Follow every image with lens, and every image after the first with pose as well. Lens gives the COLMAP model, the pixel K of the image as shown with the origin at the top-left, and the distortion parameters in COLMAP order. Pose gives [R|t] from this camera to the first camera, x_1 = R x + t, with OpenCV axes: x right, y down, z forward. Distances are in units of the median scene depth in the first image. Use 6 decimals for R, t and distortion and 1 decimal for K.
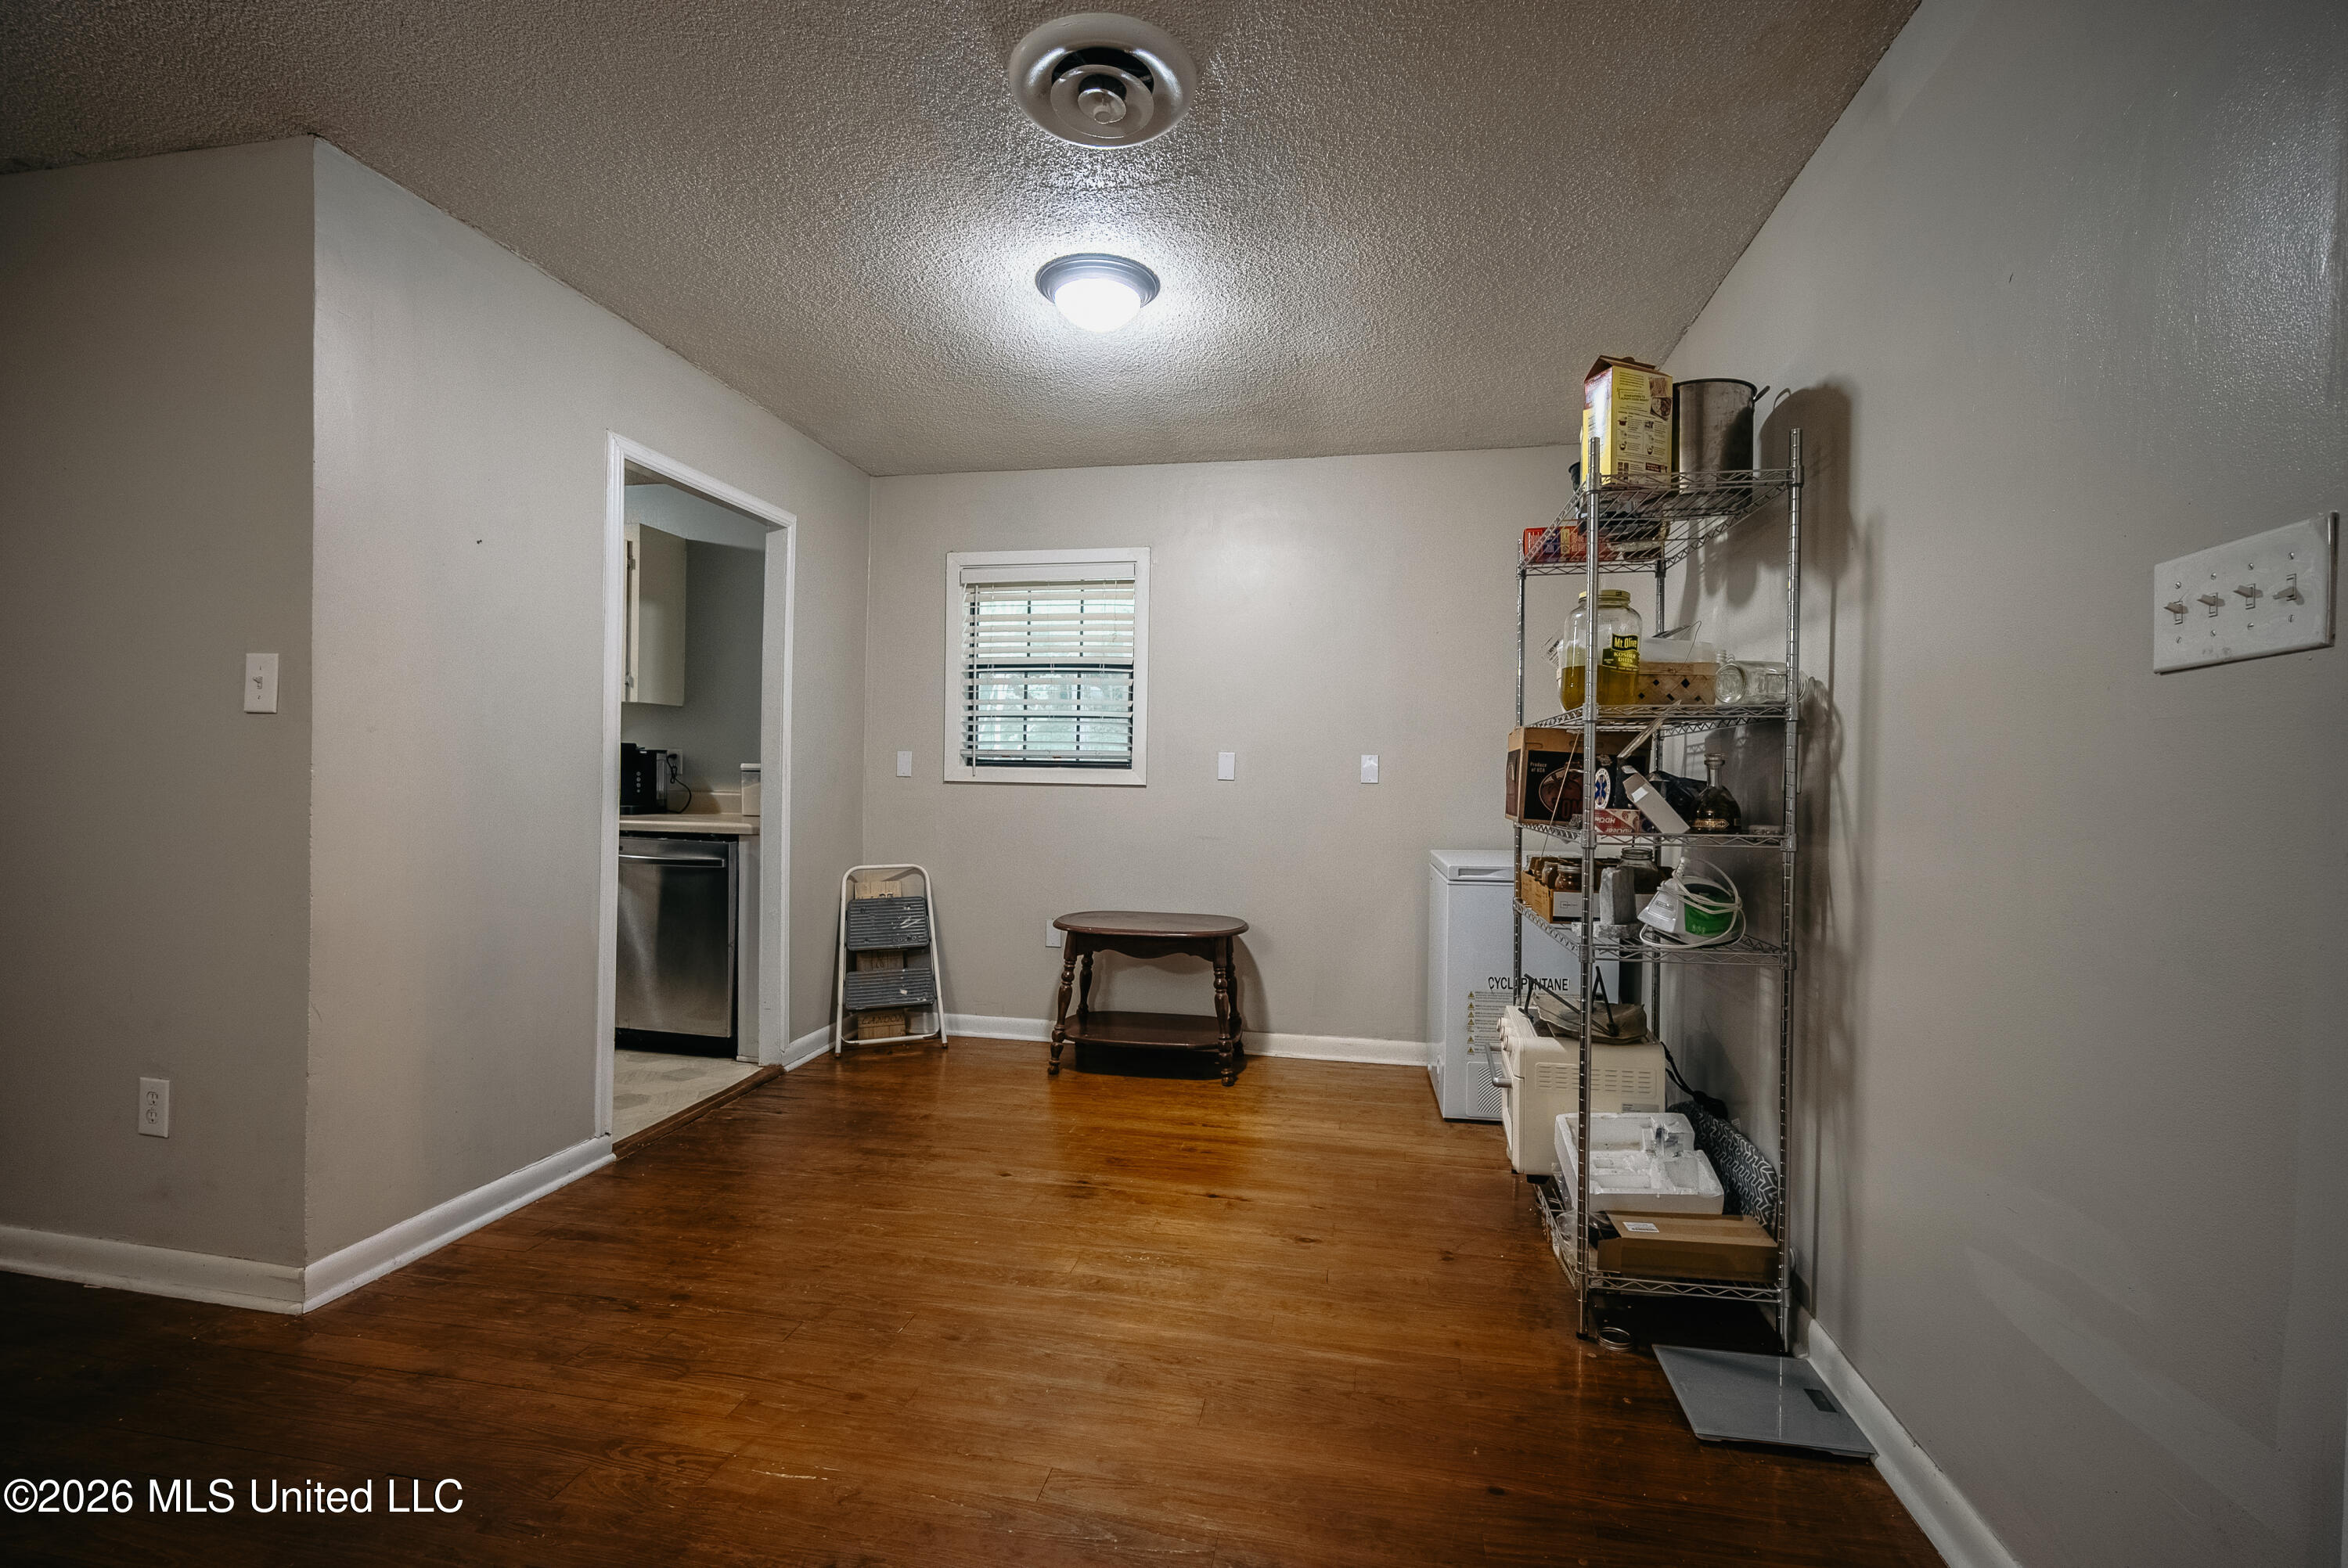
lens RADIAL K [[1035.1, 0, 1171.8], [0, 1035.1, 785.3], [0, 0, 1]] dist [-0.011669, 0.002495]
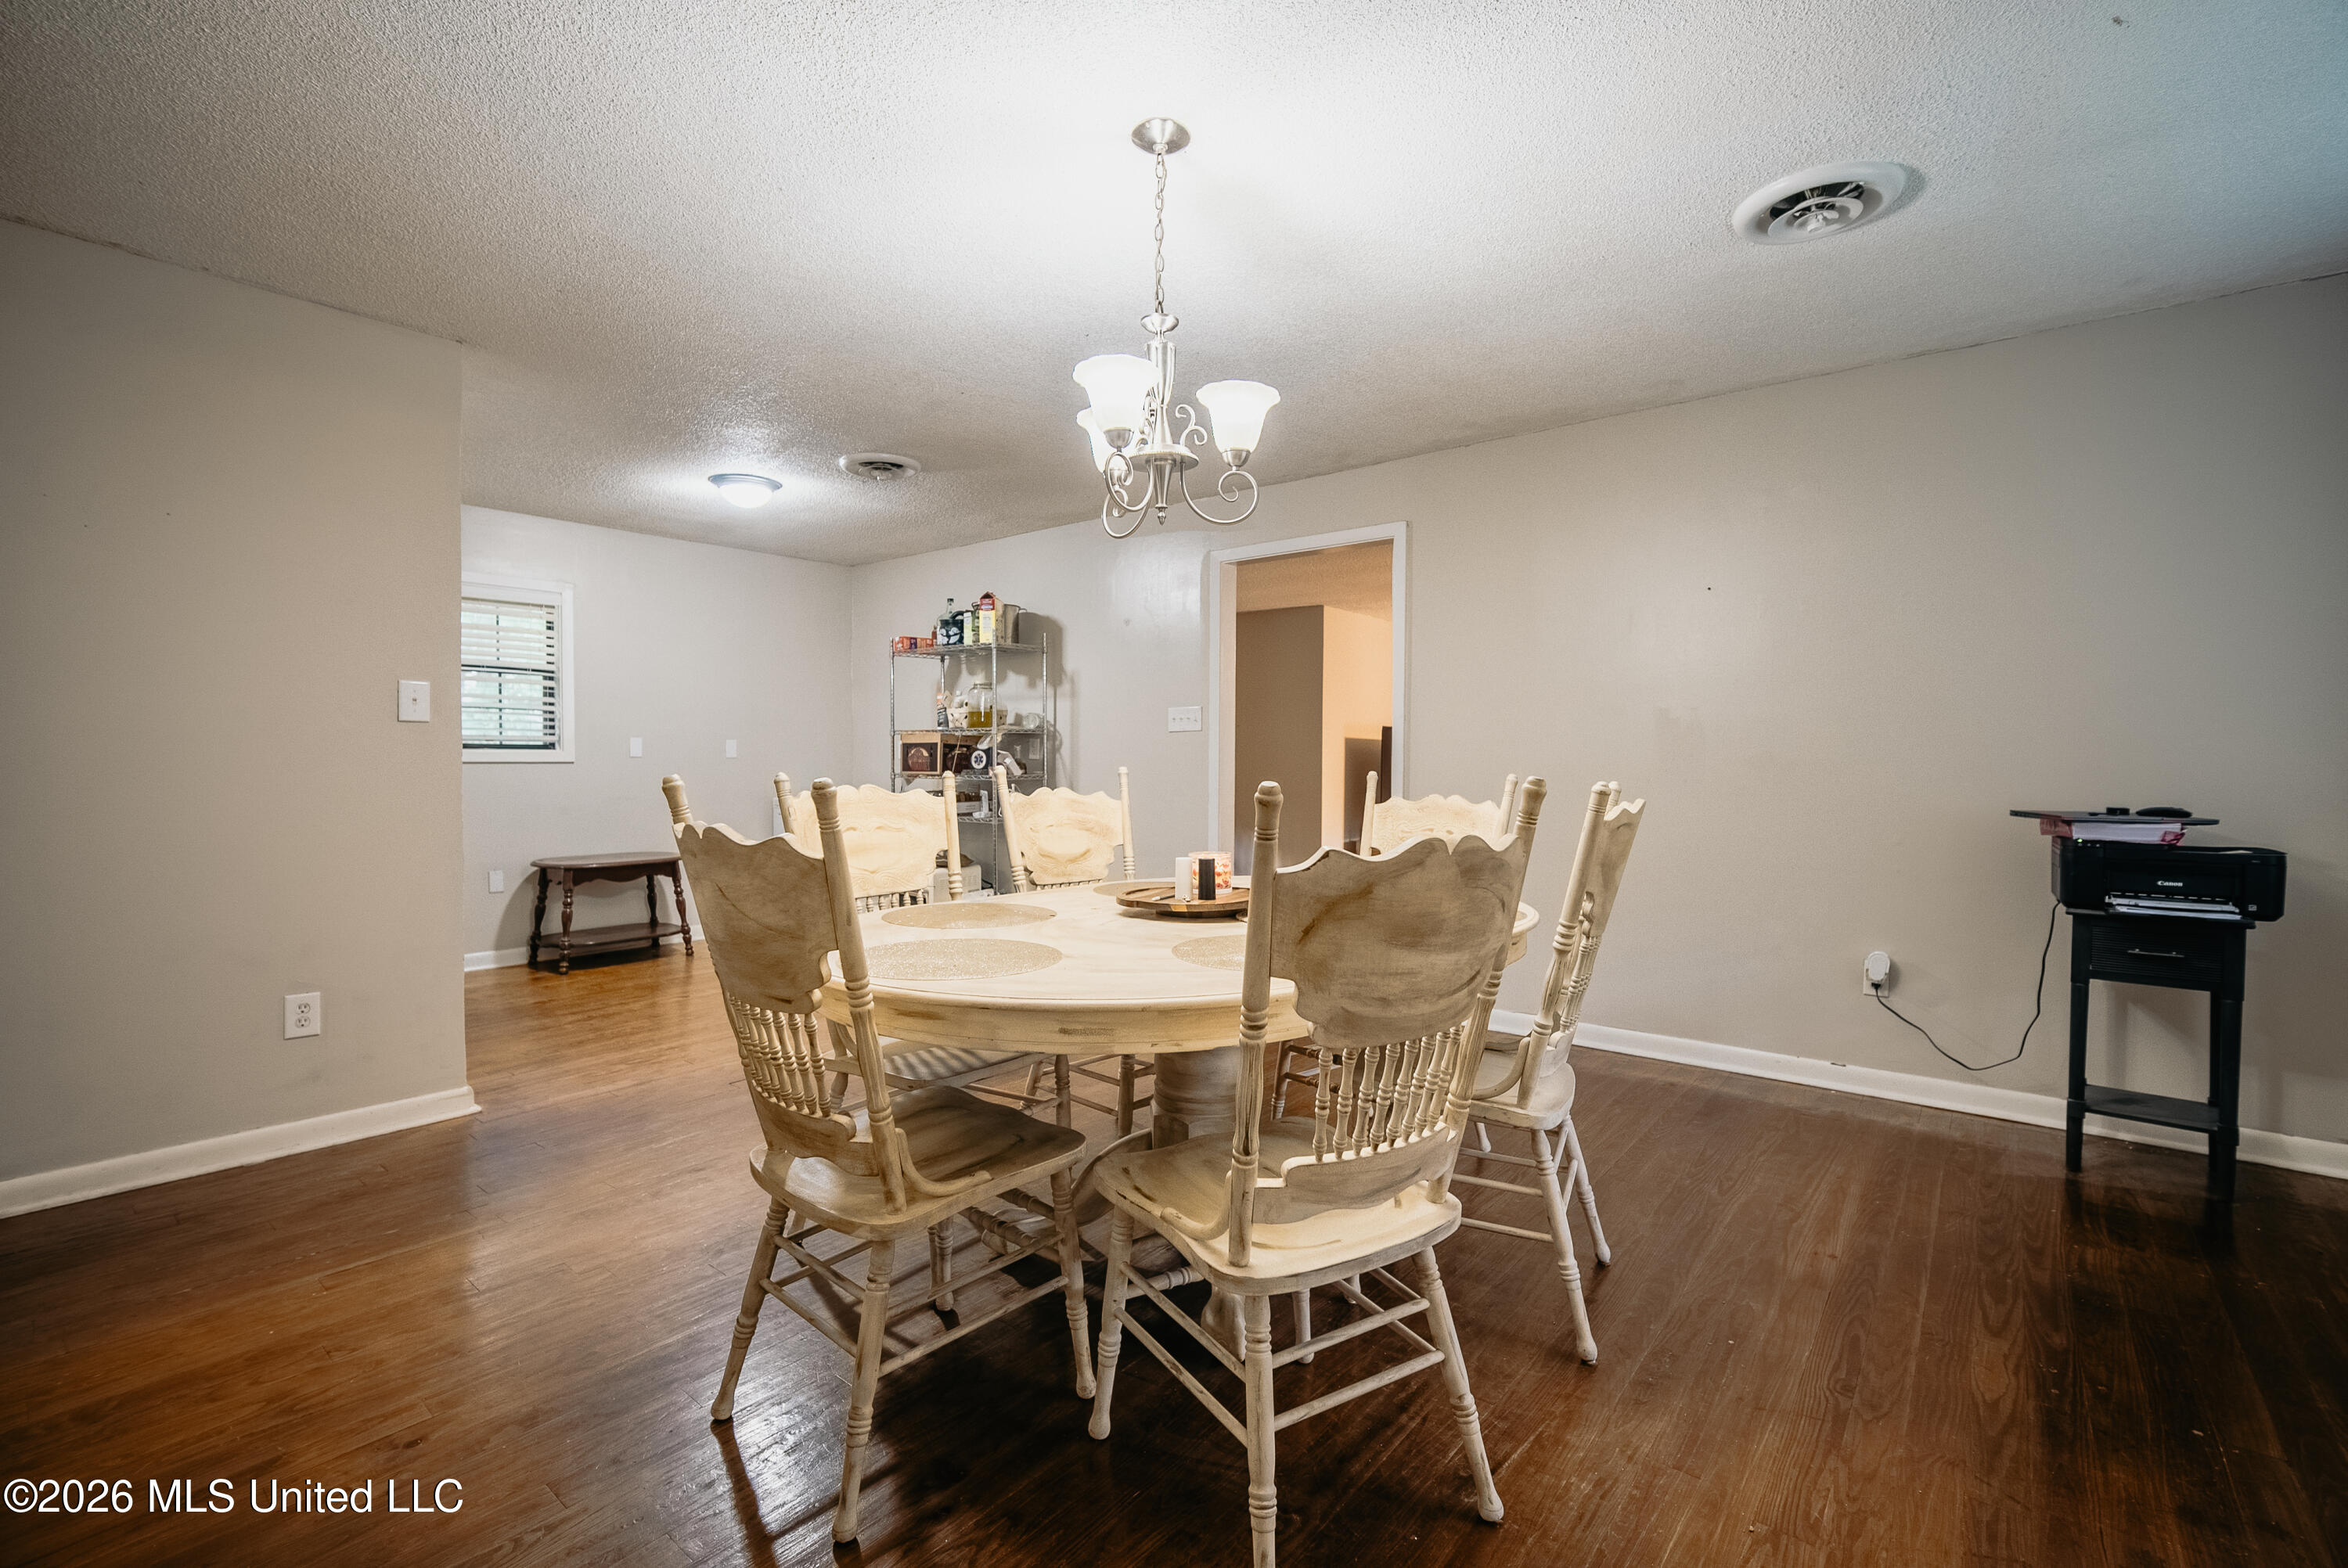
lens RADIAL K [[1035.1, 0, 1169.7], [0, 1035.1, 790.4], [0, 0, 1]] dist [-0.011669, 0.002495]
pose [[0.482043, -0.042047, 0.875138, -0.861591], [0.009927, 0.999046, 0.042532, -0.013246], [-0.876092, -0.011815, 0.482000, -0.338436]]
